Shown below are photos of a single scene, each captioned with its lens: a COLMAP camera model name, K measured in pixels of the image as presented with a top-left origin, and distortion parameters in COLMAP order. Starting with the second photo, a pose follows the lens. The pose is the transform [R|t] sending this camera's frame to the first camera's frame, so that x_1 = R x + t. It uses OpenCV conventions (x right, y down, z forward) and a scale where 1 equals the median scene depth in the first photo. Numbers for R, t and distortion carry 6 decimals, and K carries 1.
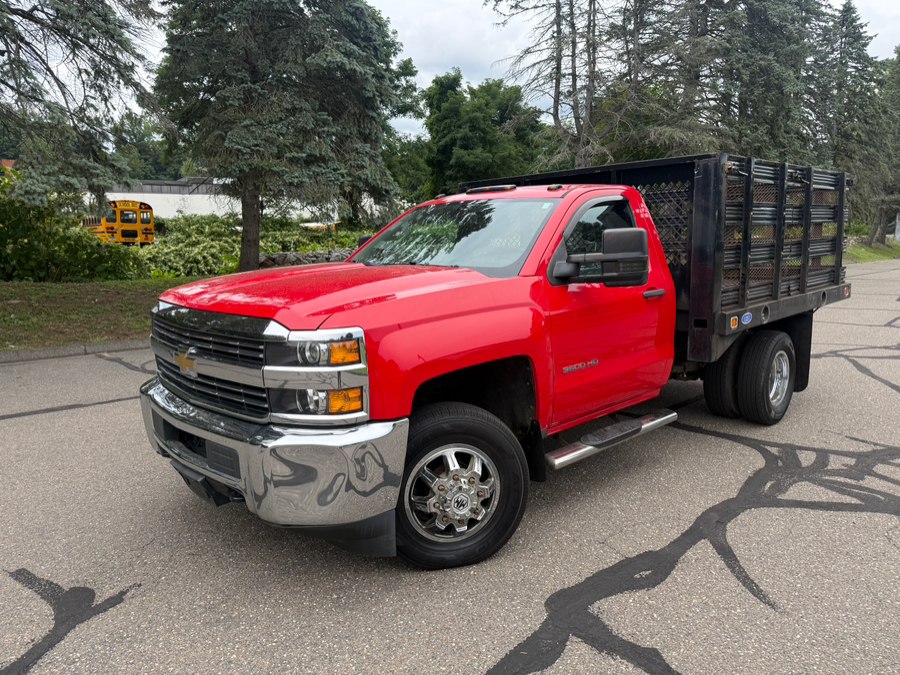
lens RADIAL K [[676.0, 0, 445.9], [0, 676.0, 328.9], [0, 0, 1]] dist [-0.004422, -0.000080]
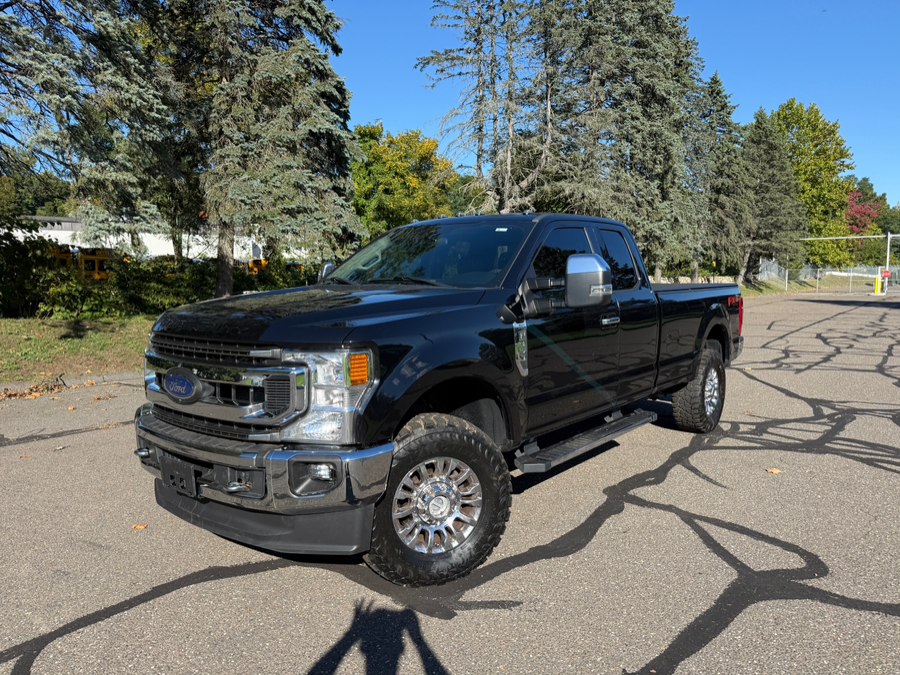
lens RADIAL K [[674.2, 0, 449.1], [0, 674.2, 329.6], [0, 0, 1]] dist [0.025902, -0.050098]
pose [[0.987713, -0.009439, 0.155991, -0.068152], [0.018016, 0.998397, -0.053661, 0.010313], [-0.155235, 0.055812, 0.986300, -0.089414]]
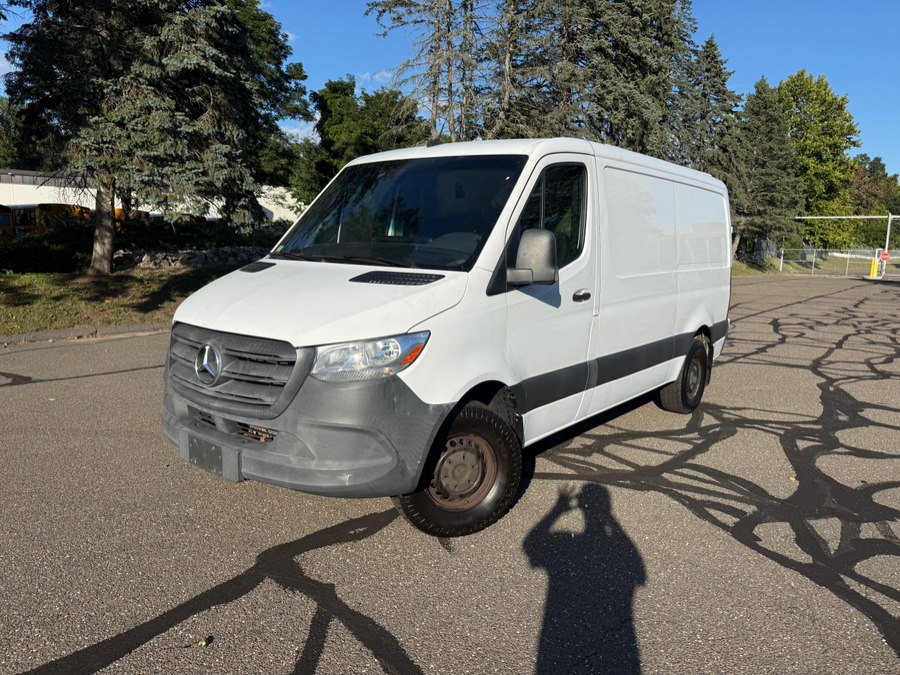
lens RADIAL K [[674.2, 0, 449.1], [0, 674.2, 329.6], [0, 0, 1]] dist [0.025902, -0.050098]
pose [[0.988886, 0.015451, 0.147869, 0.039552], [-0.014196, 0.999854, -0.009540, 0.003183], [-0.147995, 0.007335, 0.988961, -0.027940]]
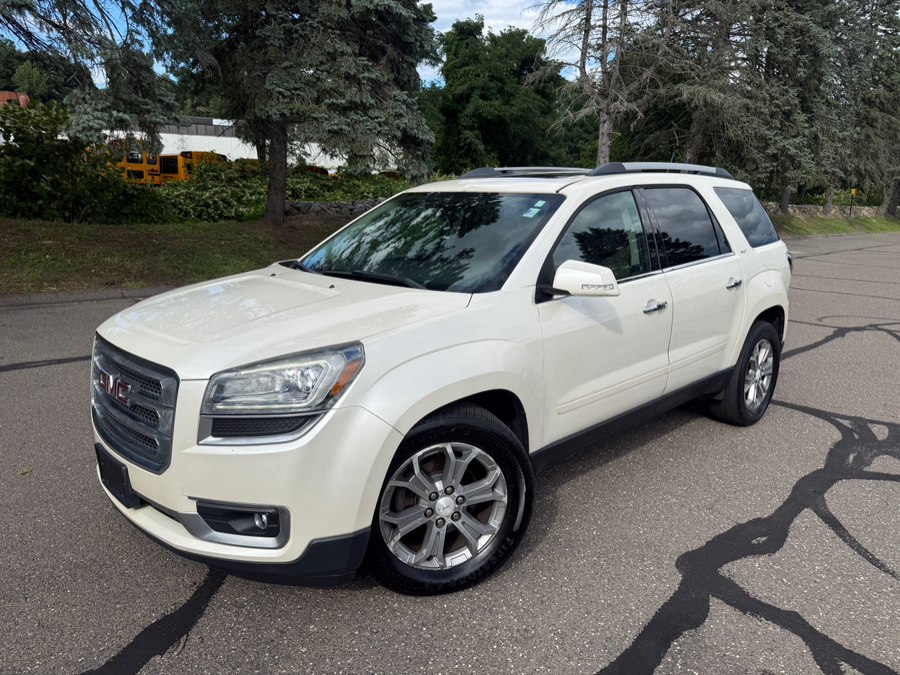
lens RADIAL K [[678.6, 0, 446.3], [0, 678.6, 336.5], [0, 0, 1]] dist [0.000034, -0.006914]
pose [[0.999170, 0.039065, 0.011528, -0.031093], [-0.039850, 0.996130, 0.078342, -0.001535], [-0.008423, -0.078736, 0.996860, -0.001349]]
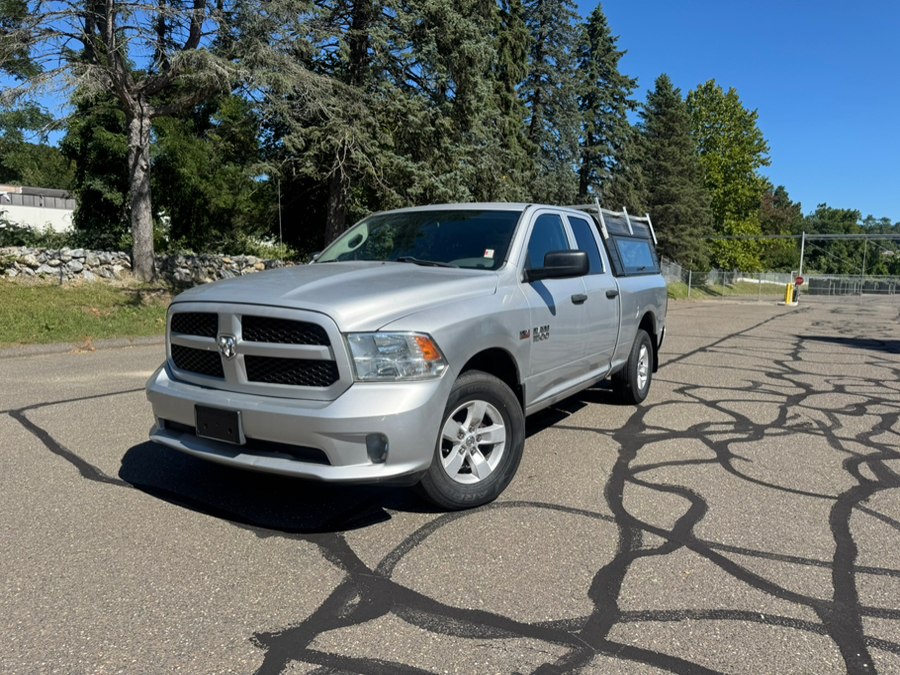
lens RADIAL K [[653.8, 0, 450.0], [0, 653.8, 337.5], [0, 0, 1]] dist [-0.003540, -0.002795]
pose [[0.969732, 0.015906, 0.243654, 0.345750], [-0.007988, 0.999408, -0.033451, -0.043141], [-0.244042, 0.030492, 0.969285, 0.384381]]
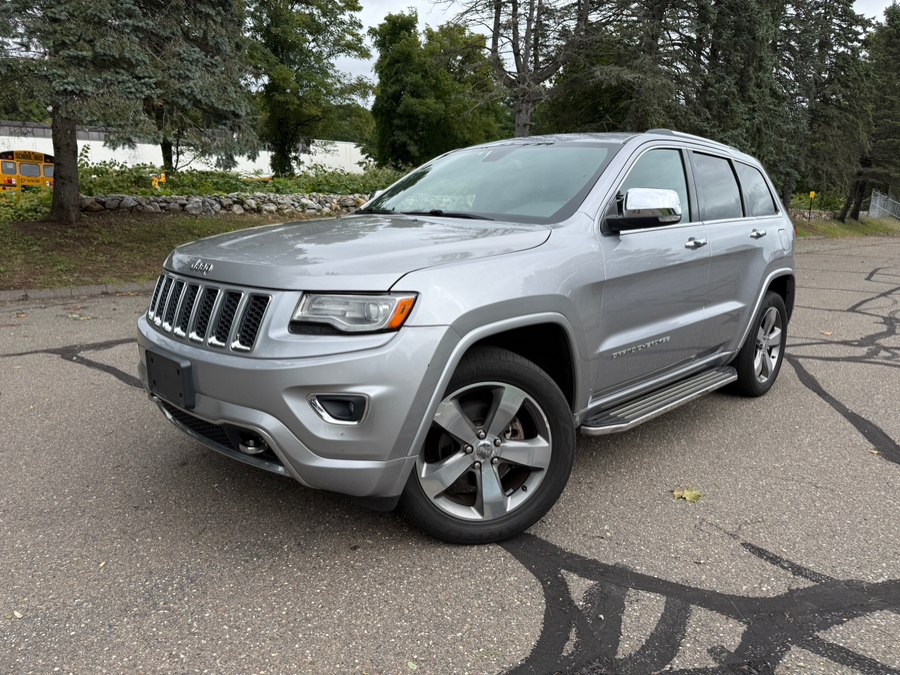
lens RADIAL K [[674.1, 0, 452.8], [0, 674.1, 335.4], [0, 0, 1]] dist [0.000343, 0.002066]
pose [[0.998699, 0.028013, 0.042618, 0.085492], [-0.030549, 0.997726, 0.060074, -0.005124], [-0.040839, -0.061298, 0.997284, 0.125742]]
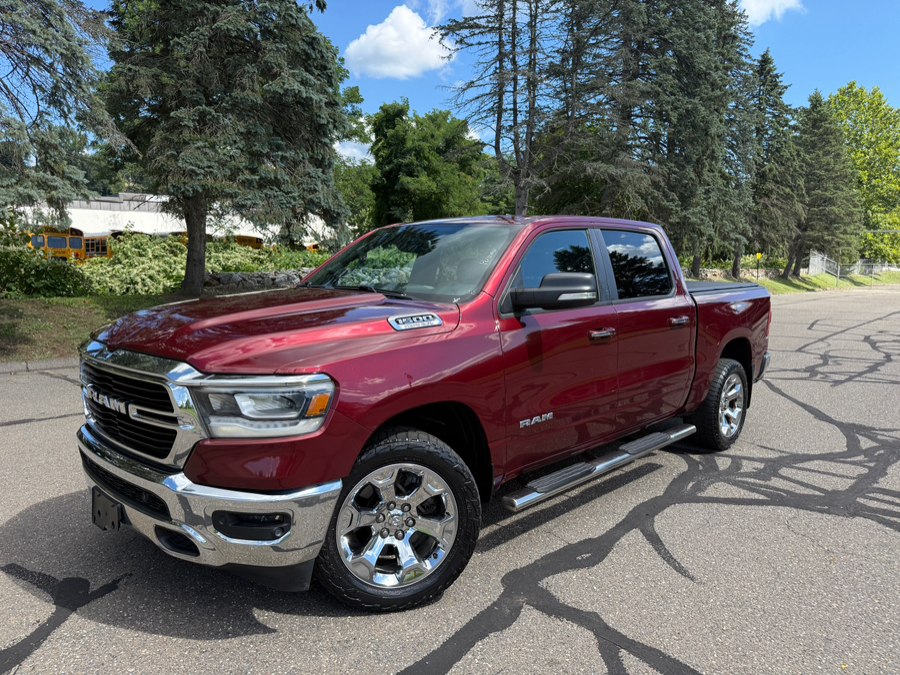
lens RADIAL K [[674.9, 0, 450.1], [0, 674.9, 331.9], [0, 0, 1]] dist [0.006482, -0.010974]
pose [[0.995192, 0.013590, 0.096992, -0.007706], [-0.010467, 0.999413, -0.032632, 0.002911], [-0.097379, 0.031460, 0.994750, -0.020052]]
